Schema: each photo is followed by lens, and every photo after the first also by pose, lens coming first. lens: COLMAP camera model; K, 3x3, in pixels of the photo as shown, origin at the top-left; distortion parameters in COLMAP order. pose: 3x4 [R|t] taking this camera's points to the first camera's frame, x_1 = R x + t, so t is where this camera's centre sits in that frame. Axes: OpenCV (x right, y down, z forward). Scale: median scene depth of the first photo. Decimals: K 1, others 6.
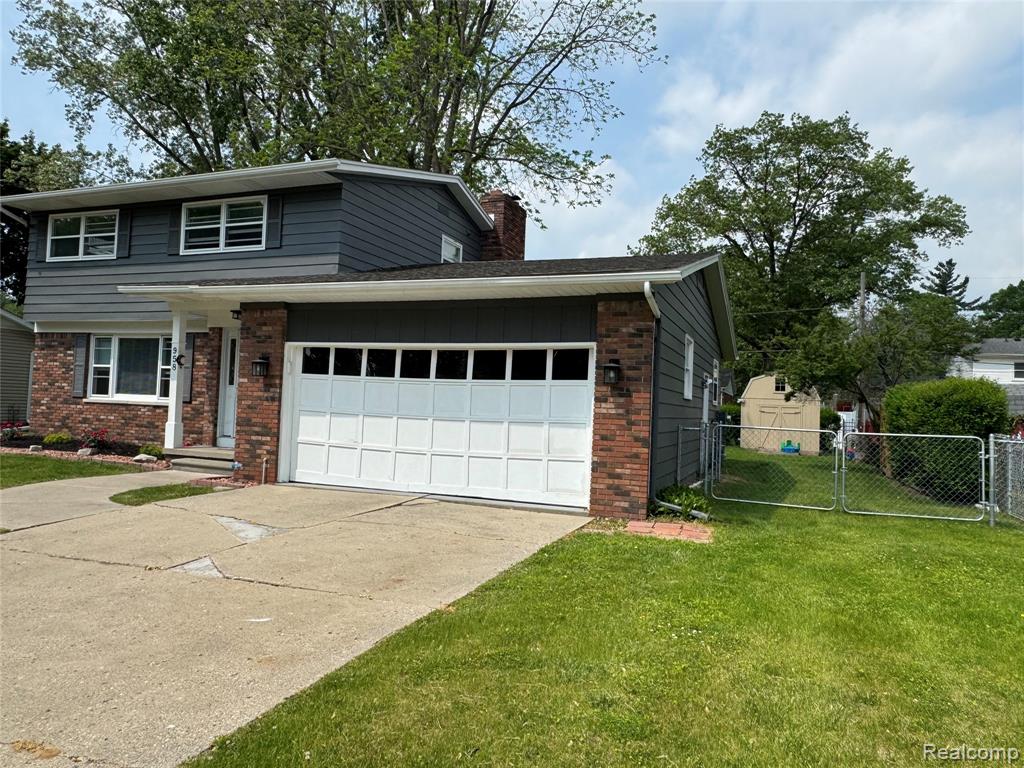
lens RADIAL K [[713.8, 0, 510.9], [0, 713.8, 387.8], [0, 0, 1]] dist [-0.003887, -0.004358]
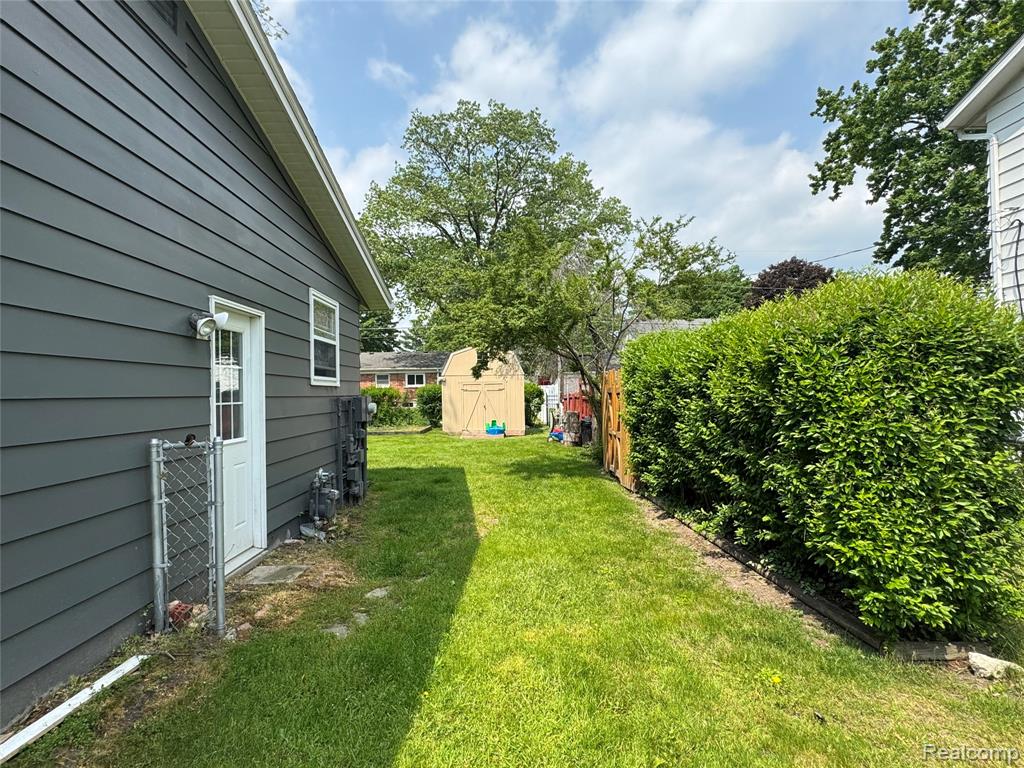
lens RADIAL K [[540.8, 0, 511.2], [0, 540.8, 383.6], [0, 0, 1]] dist [-0.000509, 0.000084]
pose [[0.926747, -0.048047, 0.372602, 0.108889], [0.041694, 0.998815, 0.025095, 0.007784], [-0.373366, -0.007722, 0.927652, 0.246429]]
